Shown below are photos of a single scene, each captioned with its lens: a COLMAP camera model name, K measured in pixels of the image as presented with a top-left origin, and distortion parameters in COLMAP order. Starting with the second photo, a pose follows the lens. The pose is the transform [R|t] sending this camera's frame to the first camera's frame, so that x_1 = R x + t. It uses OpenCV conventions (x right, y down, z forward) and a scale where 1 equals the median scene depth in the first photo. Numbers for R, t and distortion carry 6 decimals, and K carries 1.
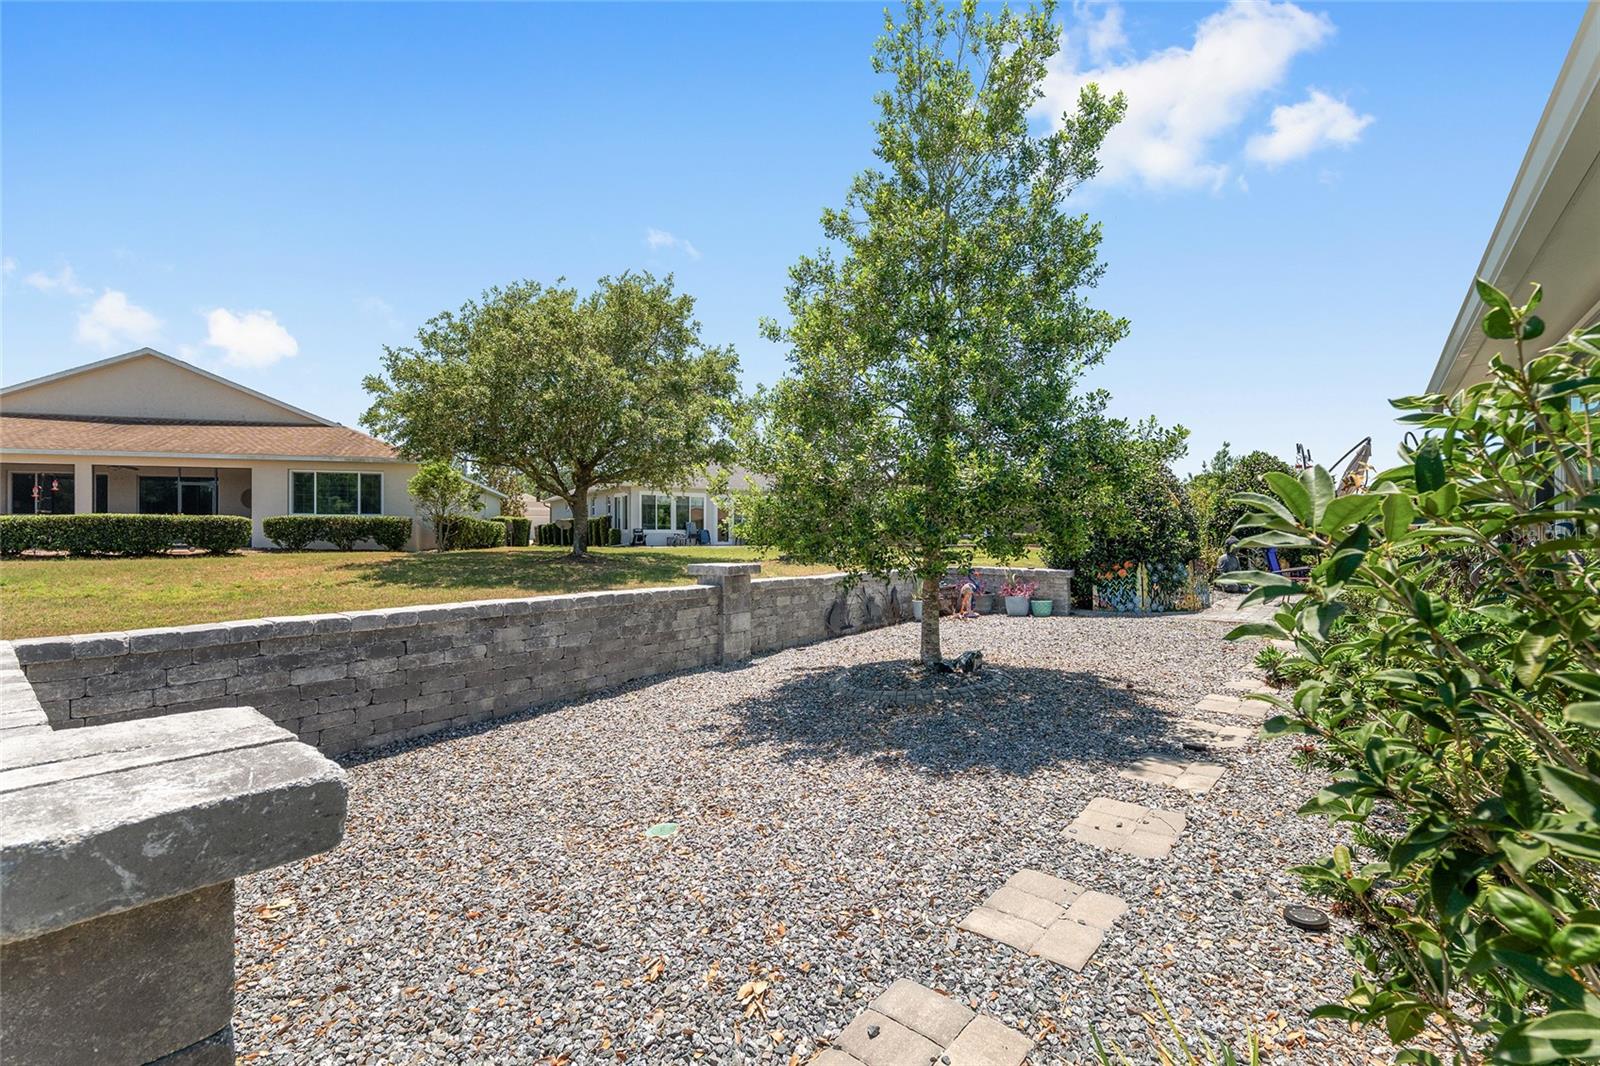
lens RADIAL K [[665.2, 0, 798.1], [0, 665.2, 535.7], [0, 0, 1]] dist [-0.008761, 0.000005]
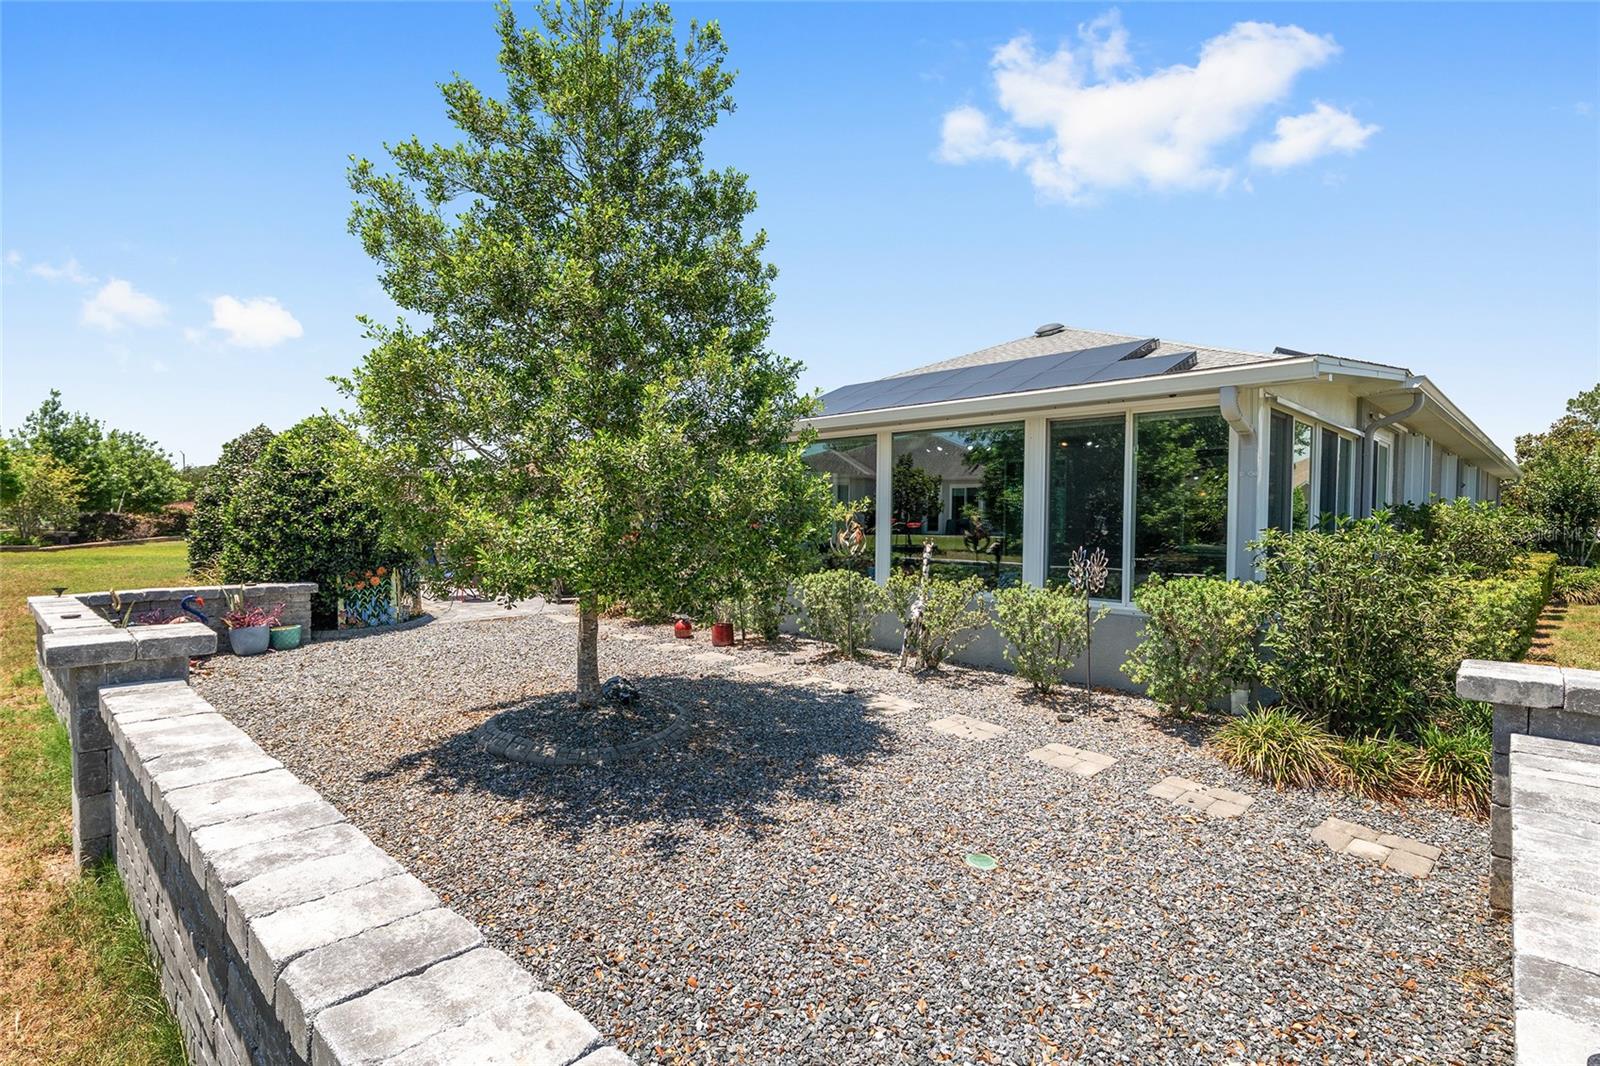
lens RADIAL K [[791.4, 0, 795.4], [0, 791.4, 530.4], [0, 0, 1]] dist [-0.000379, -0.000127]
pose [[0.072107, -0.014284, 0.997295, -0.478345], [-0.010656, 0.999829, 0.015091, -0.028717], [-0.997340, -0.011715, 0.071943, 0.399515]]
